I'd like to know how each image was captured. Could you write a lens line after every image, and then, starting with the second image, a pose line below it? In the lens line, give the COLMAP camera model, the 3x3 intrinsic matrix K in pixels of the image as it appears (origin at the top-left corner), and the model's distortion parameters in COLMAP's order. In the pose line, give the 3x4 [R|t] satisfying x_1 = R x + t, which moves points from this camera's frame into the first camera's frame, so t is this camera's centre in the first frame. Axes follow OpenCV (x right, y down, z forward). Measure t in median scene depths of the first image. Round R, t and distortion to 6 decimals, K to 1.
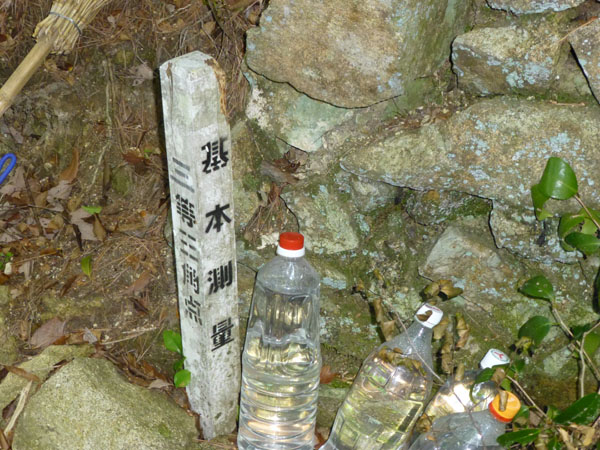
lens RADIAL K [[1176.3, 0, 299.6], [0, 1176.3, 225.6], [0, 0, 1]] dist [0.018830, 0.000000]
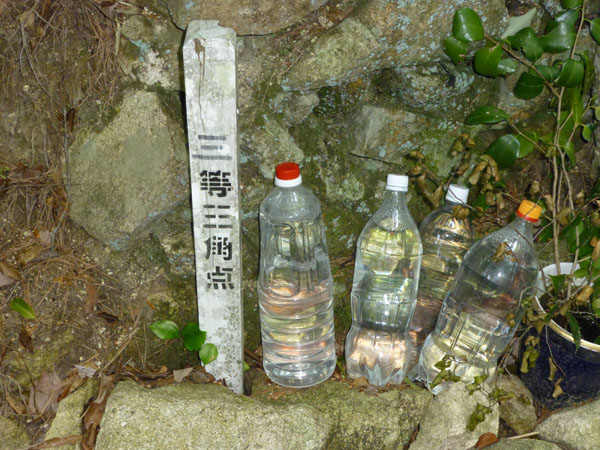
lens RADIAL K [[1176.3, 0, 300.7], [0, 1176.3, 223.9], [0, 0, 1]] dist [0.018830, 0.000000]
pose [[0.658903, -0.421371, 0.623132, -0.658398], [0.364657, 0.903463, 0.225345, -0.172436], [-0.657930, 0.078749, 0.748950, 0.218761]]
